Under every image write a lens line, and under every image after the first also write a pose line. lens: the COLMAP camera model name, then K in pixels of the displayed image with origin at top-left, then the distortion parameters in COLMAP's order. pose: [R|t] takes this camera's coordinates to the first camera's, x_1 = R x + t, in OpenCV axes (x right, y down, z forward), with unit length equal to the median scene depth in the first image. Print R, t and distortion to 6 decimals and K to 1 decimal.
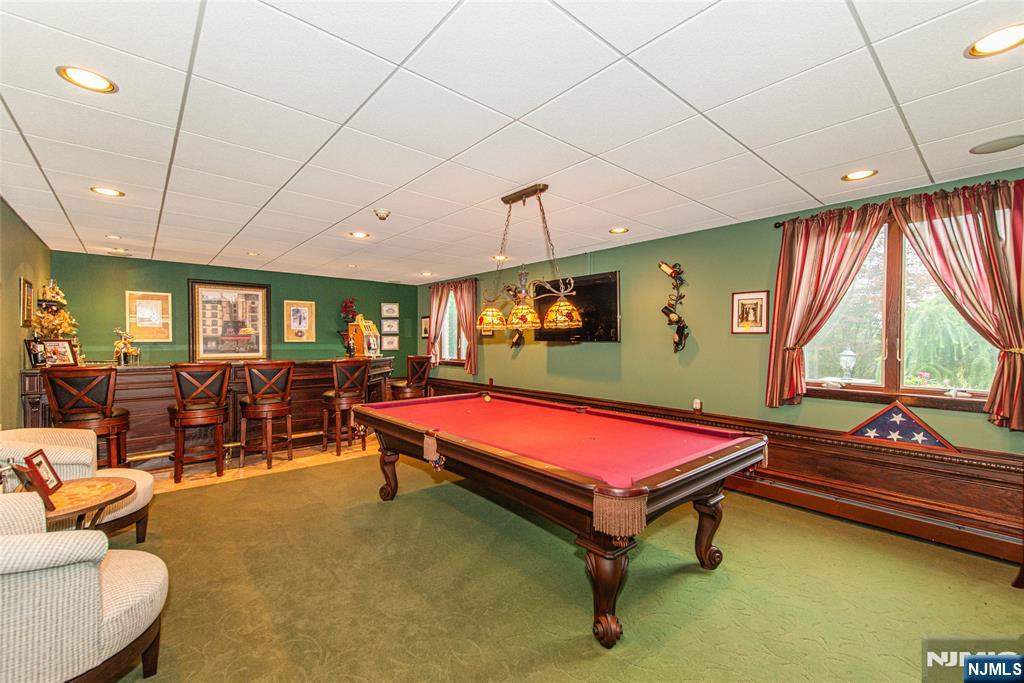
lens RADIAL K [[403.7, 0, 516.0], [0, 403.7, 340.6], [0, 0, 1]] dist [0.012319, -0.000264]
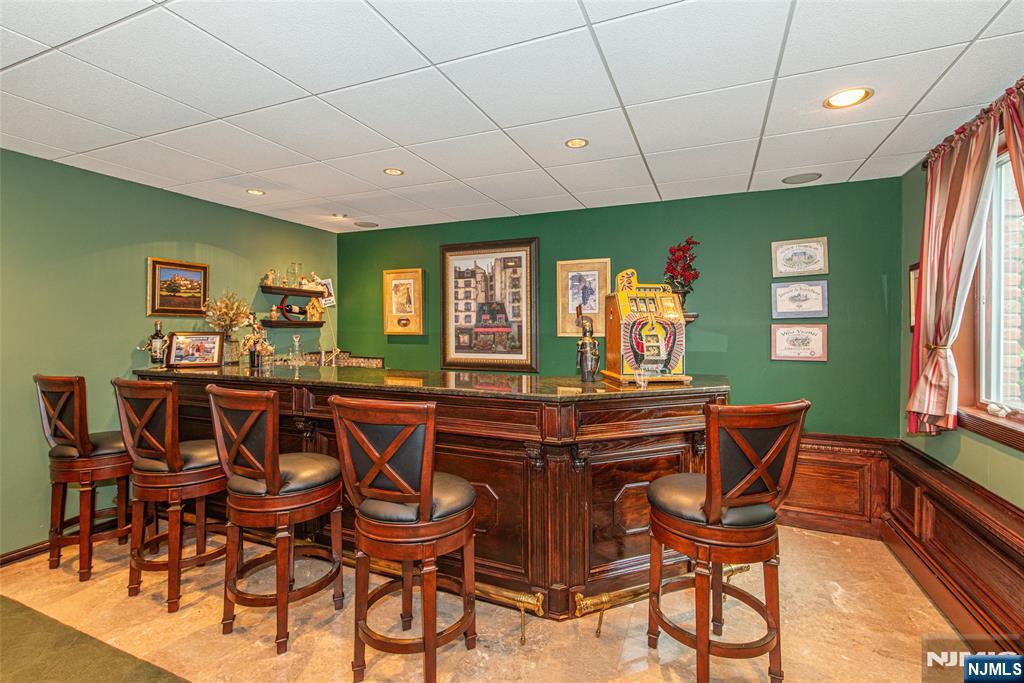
lens RADIAL K [[453.0, 0, 513.1], [0, 453.0, 333.0], [0, 0, 1]] dist [0.001113, 0.000175]
pose [[0.410530, 0.009054, -0.911802, -0.036555], [-0.003468, 0.999959, 0.008368, -0.007092], [0.911840, -0.000273, 0.410545, 0.732682]]
